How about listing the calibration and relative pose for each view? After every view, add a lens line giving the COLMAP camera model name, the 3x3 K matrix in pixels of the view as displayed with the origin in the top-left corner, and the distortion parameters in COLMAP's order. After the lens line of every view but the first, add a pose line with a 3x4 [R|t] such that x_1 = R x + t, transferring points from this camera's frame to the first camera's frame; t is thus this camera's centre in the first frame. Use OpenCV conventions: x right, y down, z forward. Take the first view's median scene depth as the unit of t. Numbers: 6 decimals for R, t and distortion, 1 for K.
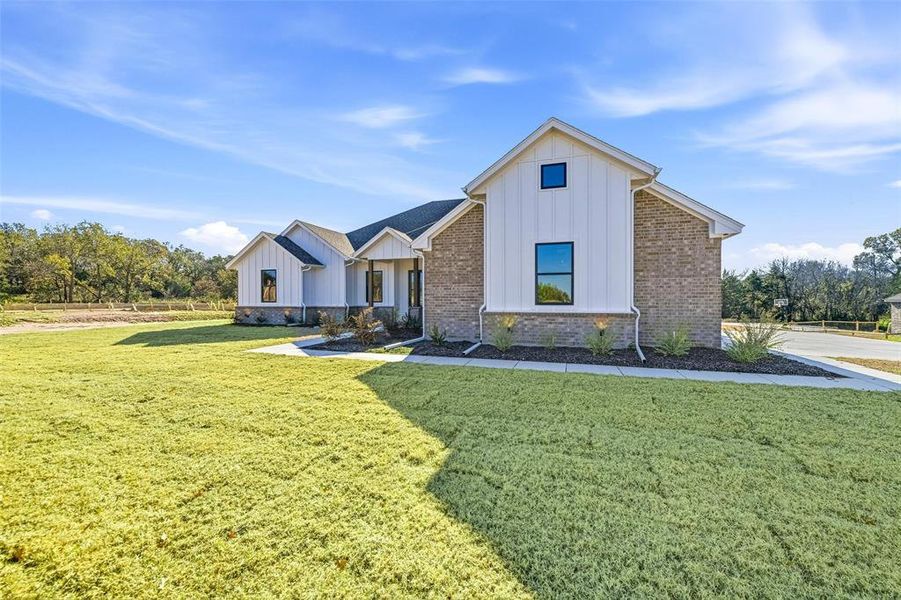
lens RADIAL K [[360.3, 0, 454.2], [0, 360.3, 302.5], [0, 0, 1]] dist [-0.009497, 0.000079]
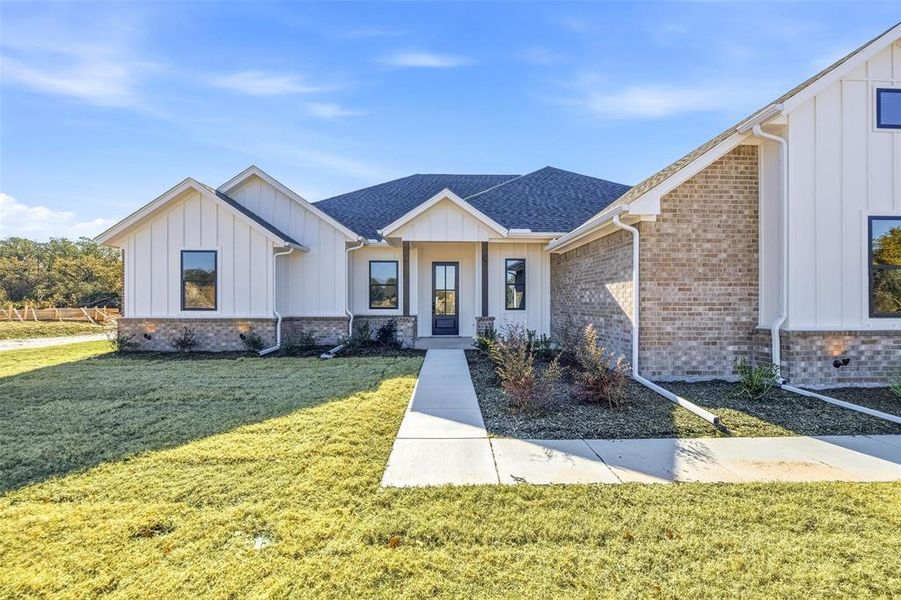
lens RADIAL K [[362.7, 0, 455.1], [0, 362.7, 301.6], [0, 0, 1]] dist [-0.010118, -0.000150]
pose [[0.940659, 0.000522, 0.339352, -0.354798], [0.001928, 0.999974, -0.006882, -0.009884], [-0.339347, 0.007128, 0.940634, 0.375849]]
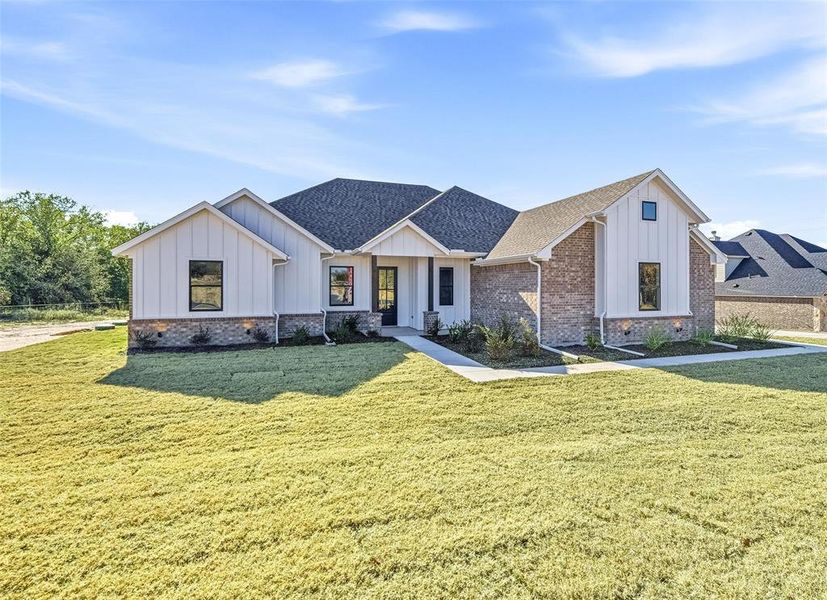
lens RADIAL K [[420.6, 0, 437.2], [0, 420.6, 287.0], [0, 0, 1]] dist [-0.002801, -0.000135]
pose [[0.779532, -0.001577, 0.626360, -0.698371], [0.002823, 0.999996, -0.000996, -0.043673], [-0.626356, 0.002545, 0.779533, 0.165752]]
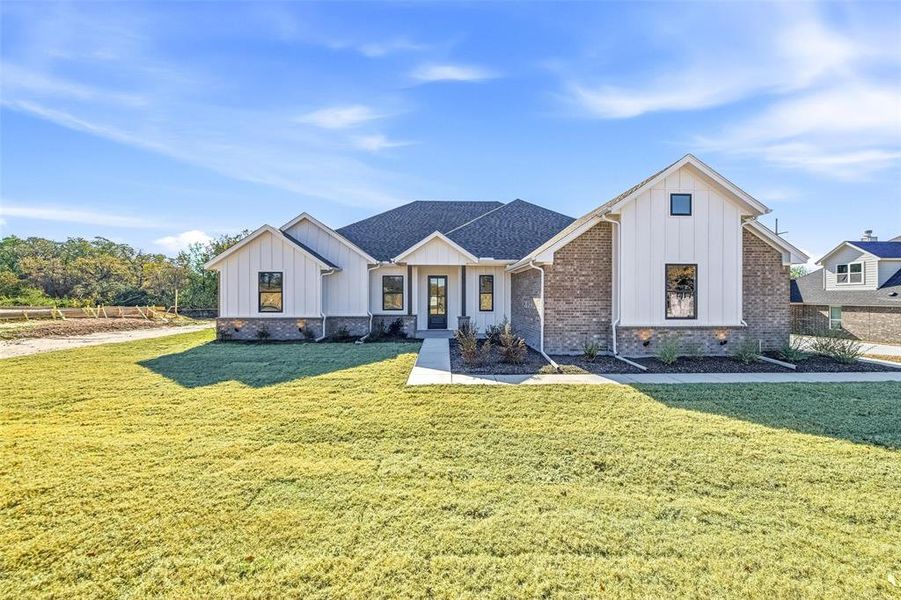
lens RADIAL K [[362.7, 0, 455.1], [0, 362.7, 301.6], [0, 0, 1]] dist [-0.010118, -0.000150]
pose [[0.938165, -0.004127, 0.346164, -0.429522], [0.001164, 0.999961, 0.008765, -0.032838], [-0.346187, -0.007820, 0.938133, 0.101538]]
